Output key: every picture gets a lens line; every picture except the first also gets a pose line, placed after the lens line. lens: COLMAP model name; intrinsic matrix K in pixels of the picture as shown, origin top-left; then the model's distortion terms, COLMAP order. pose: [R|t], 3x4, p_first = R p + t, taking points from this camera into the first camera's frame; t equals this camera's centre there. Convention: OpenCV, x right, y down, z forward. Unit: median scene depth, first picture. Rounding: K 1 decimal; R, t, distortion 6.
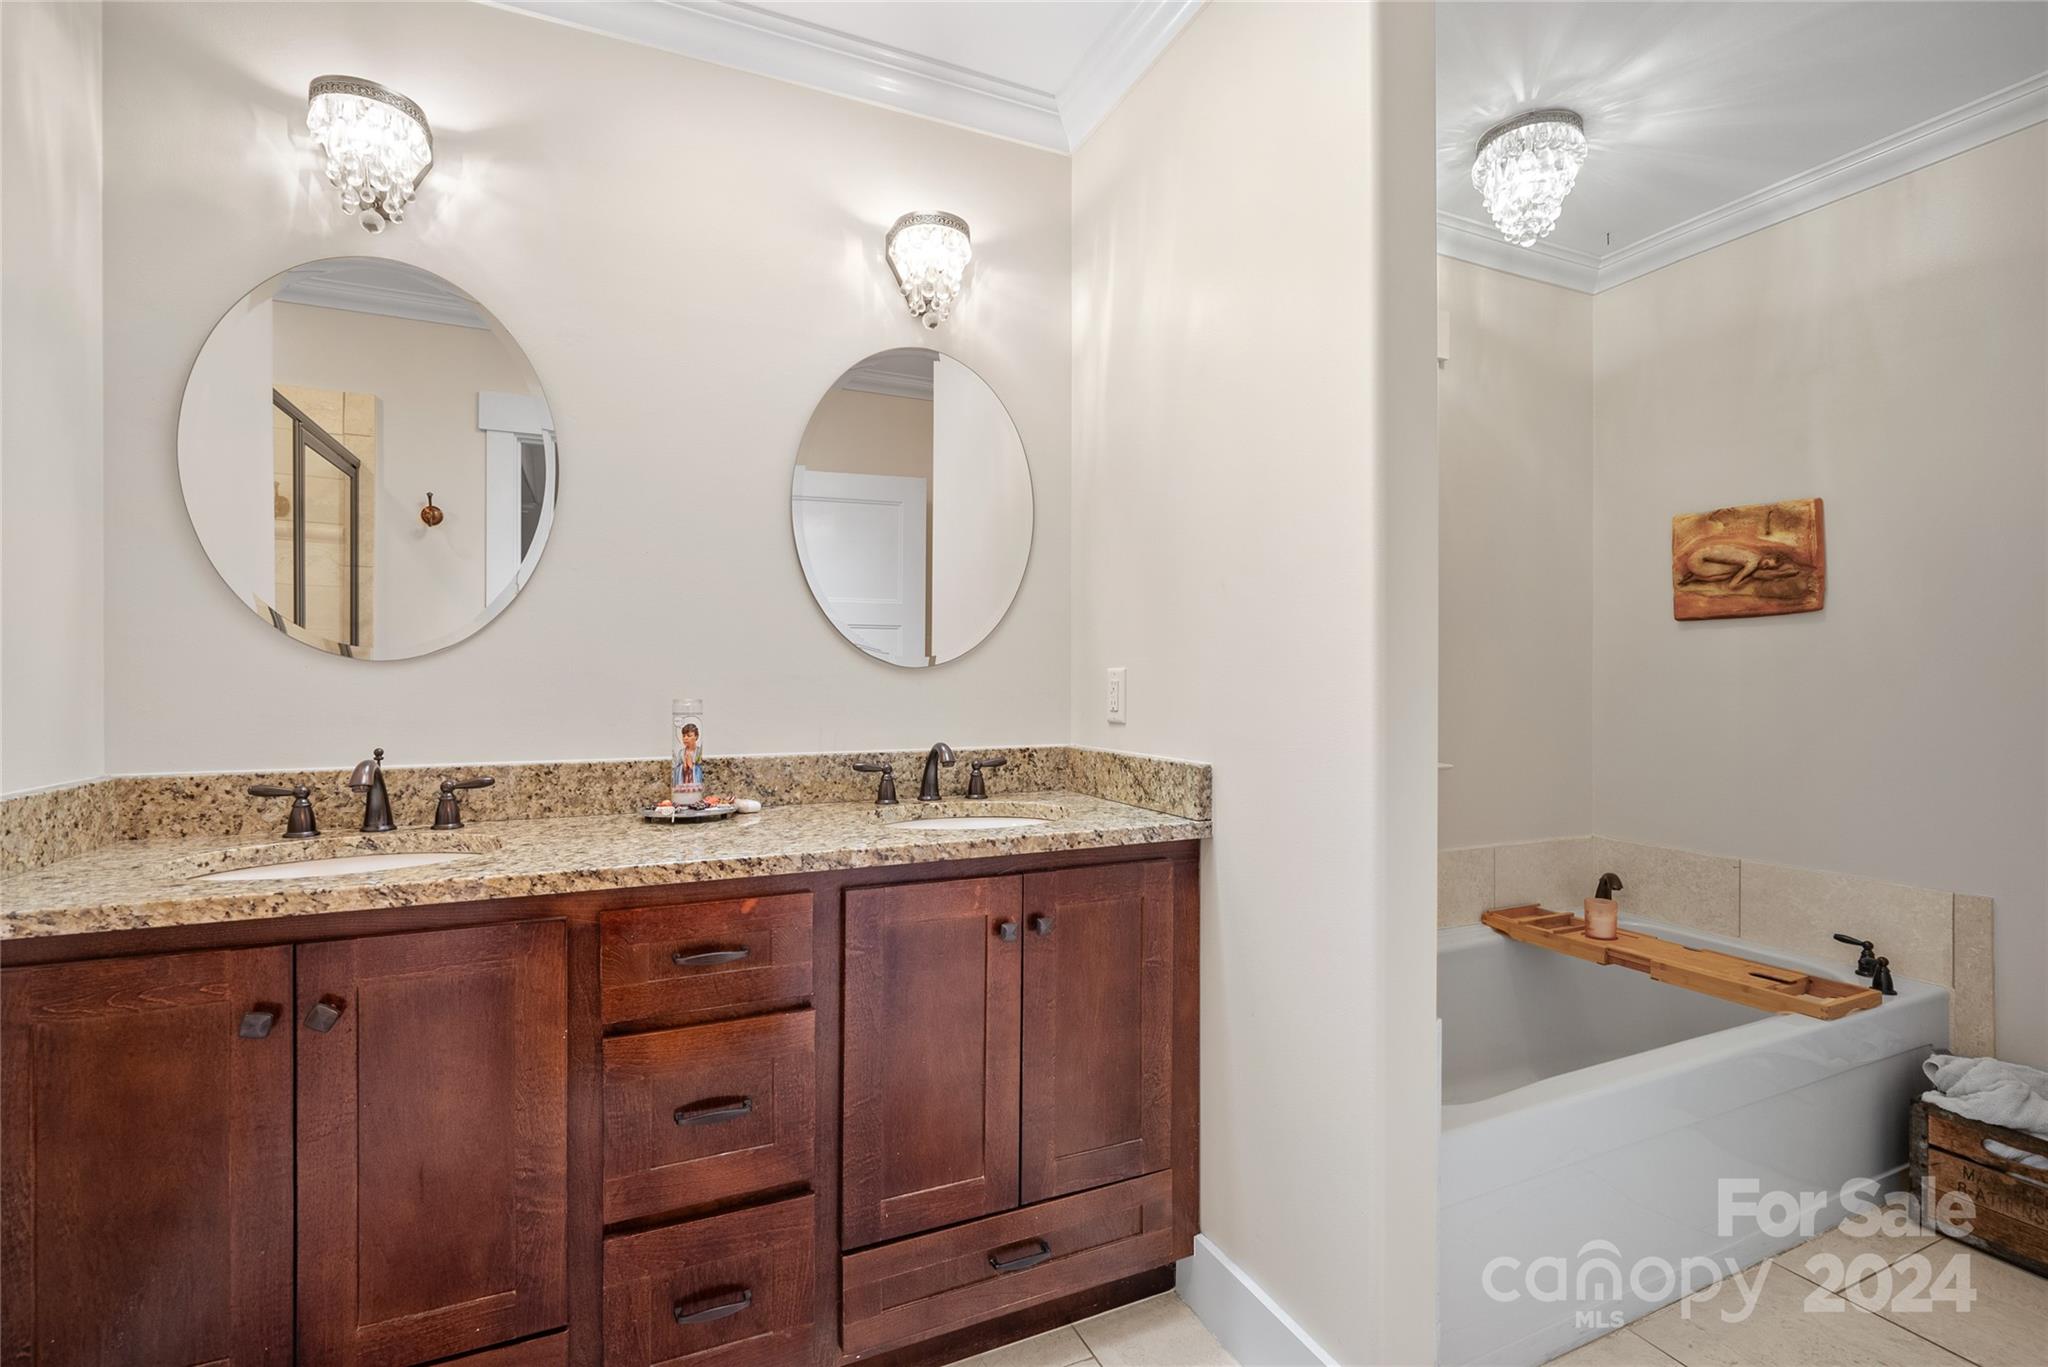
lens RADIAL K [[936.9, 0, 1036.5], [0, 936.9, 690.5], [0, 0, 1]] dist [-0.004076, 0.001599]
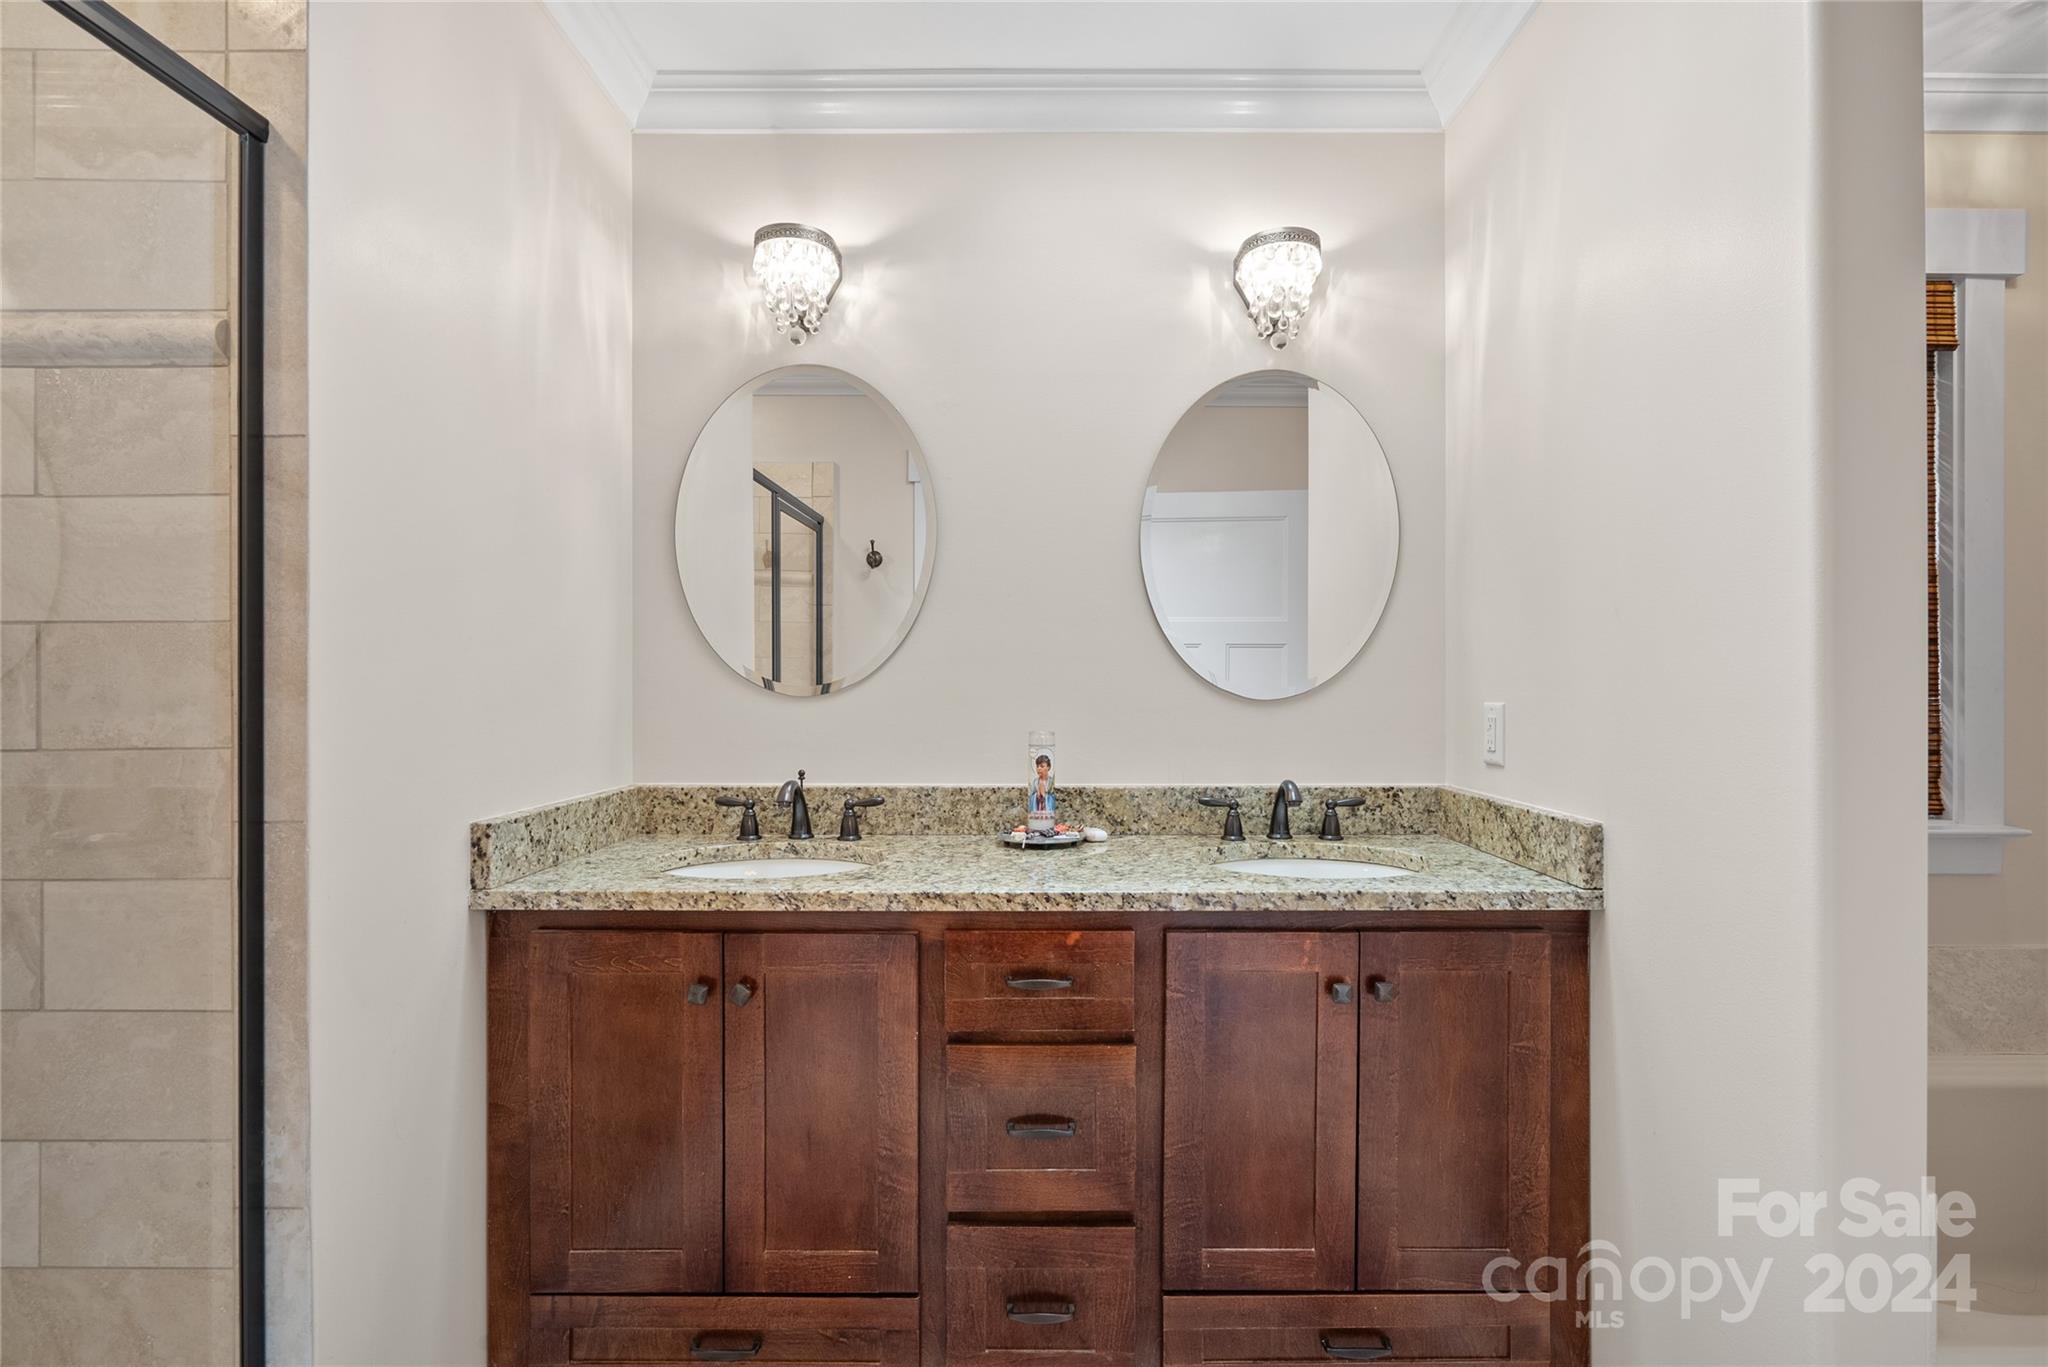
lens RADIAL K [[949.7, 0, 1041.1], [0, 949.7, 692.7], [0, 0, 1]] dist [-0.020531, 0.021971]
pose [[0.907697, 0.002715, -0.419618, 0.093641], [-0.004486, 0.999985, -0.003232, -0.036550], [0.419603, 0.004816, 0.907695, 0.019889]]
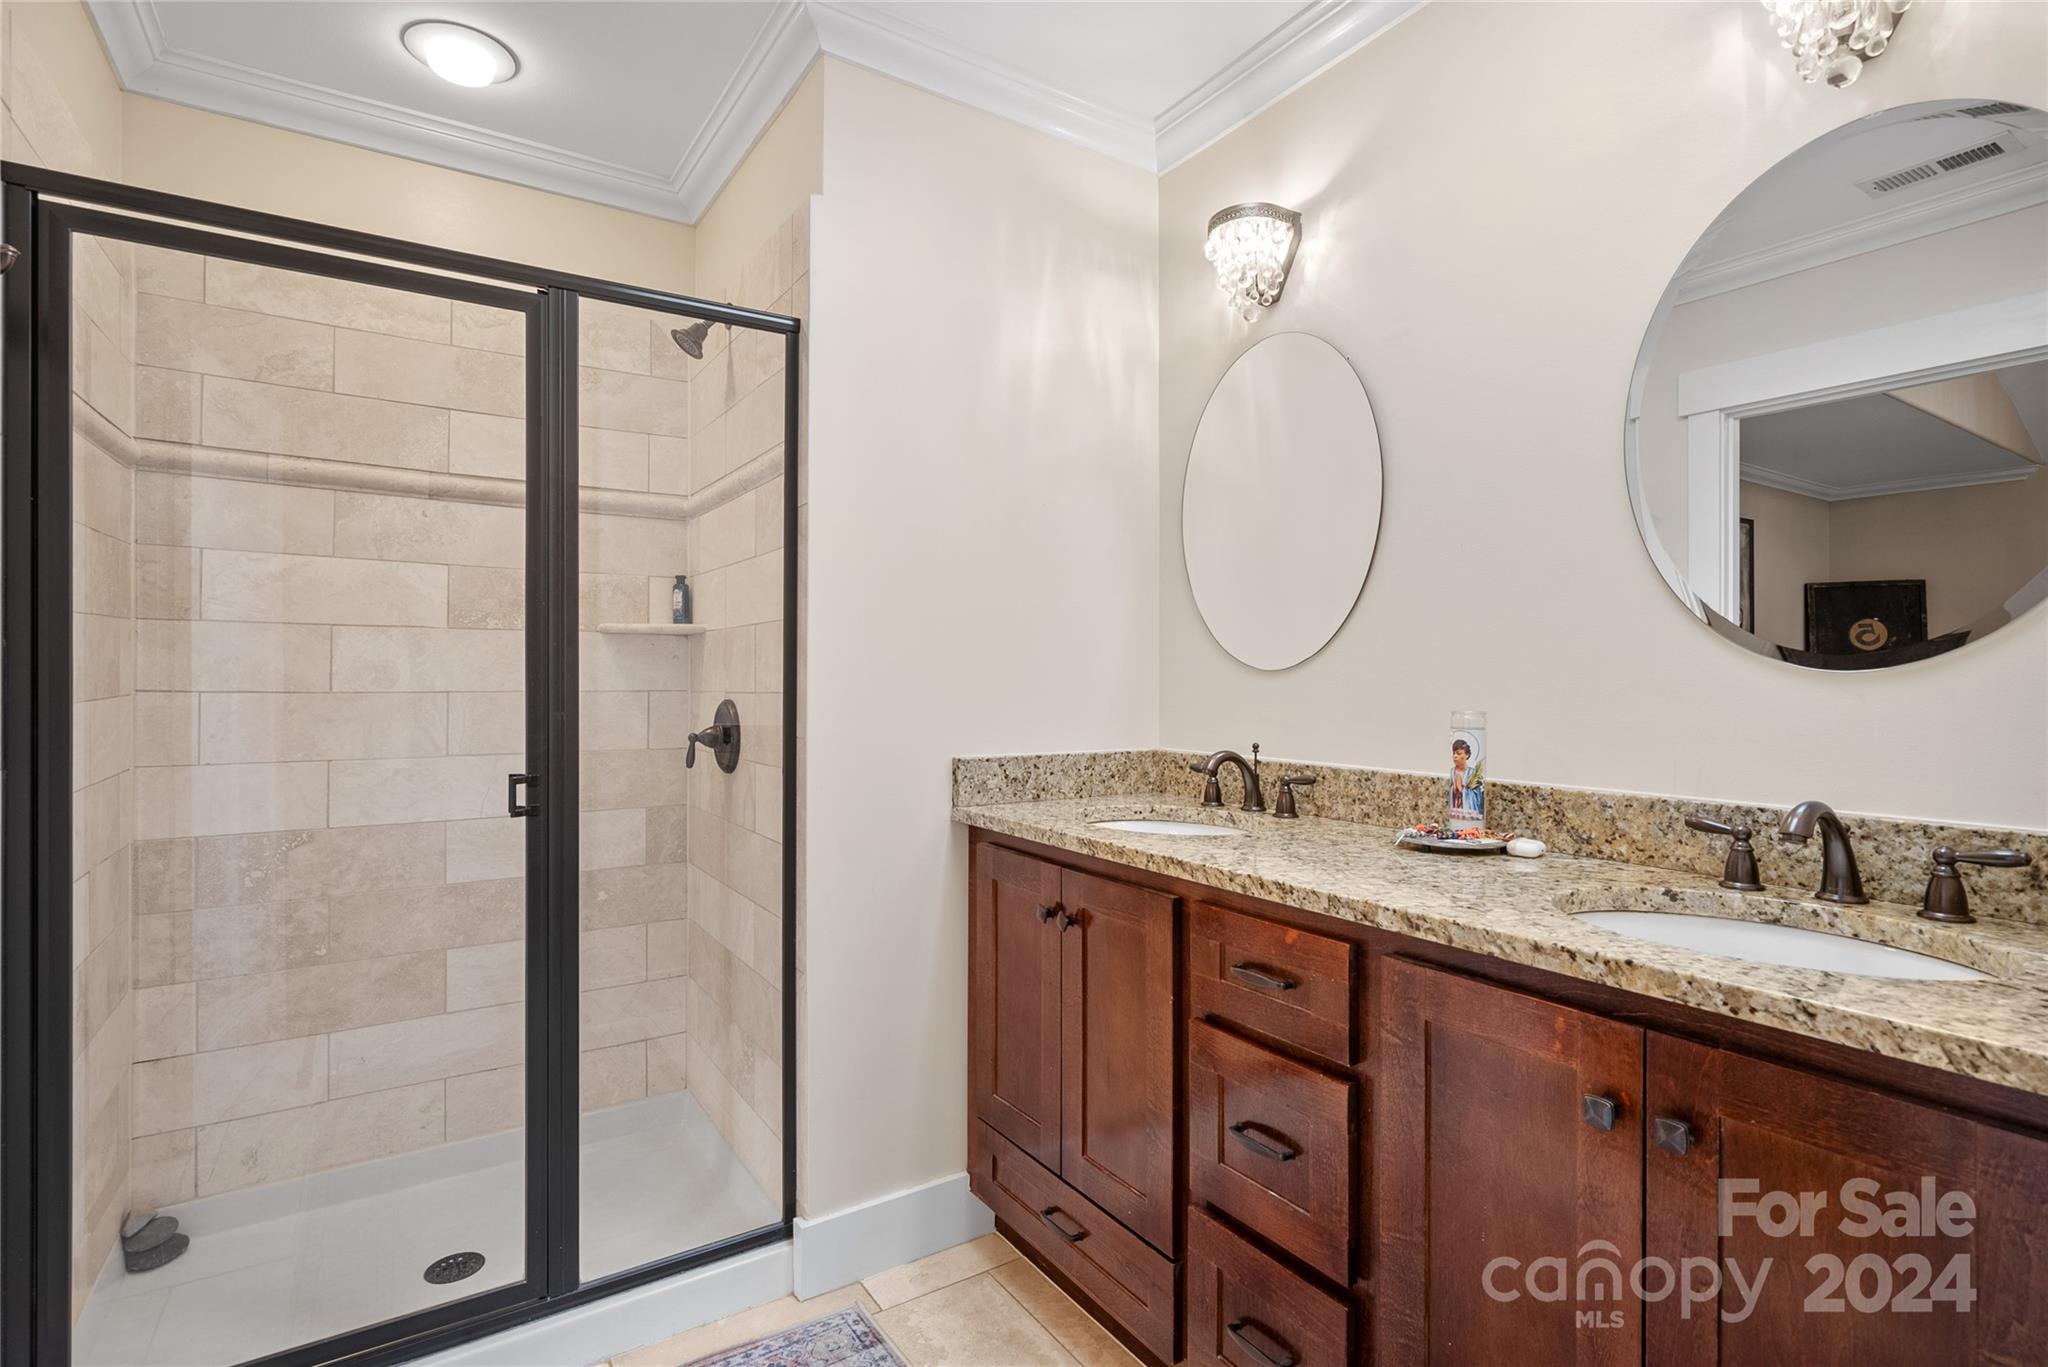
lens RADIAL K [[990.1, 0, 1024.0], [0, 990.1, 683.5], [0, 0, 1]] dist [0.004418, 0.000943]
pose [[0.144064, 0.003393, -0.989562, 0.548082], [-0.017020, 0.999855, 0.000951, -0.011664], [0.989422, 0.016705, 0.144101, 0.539710]]
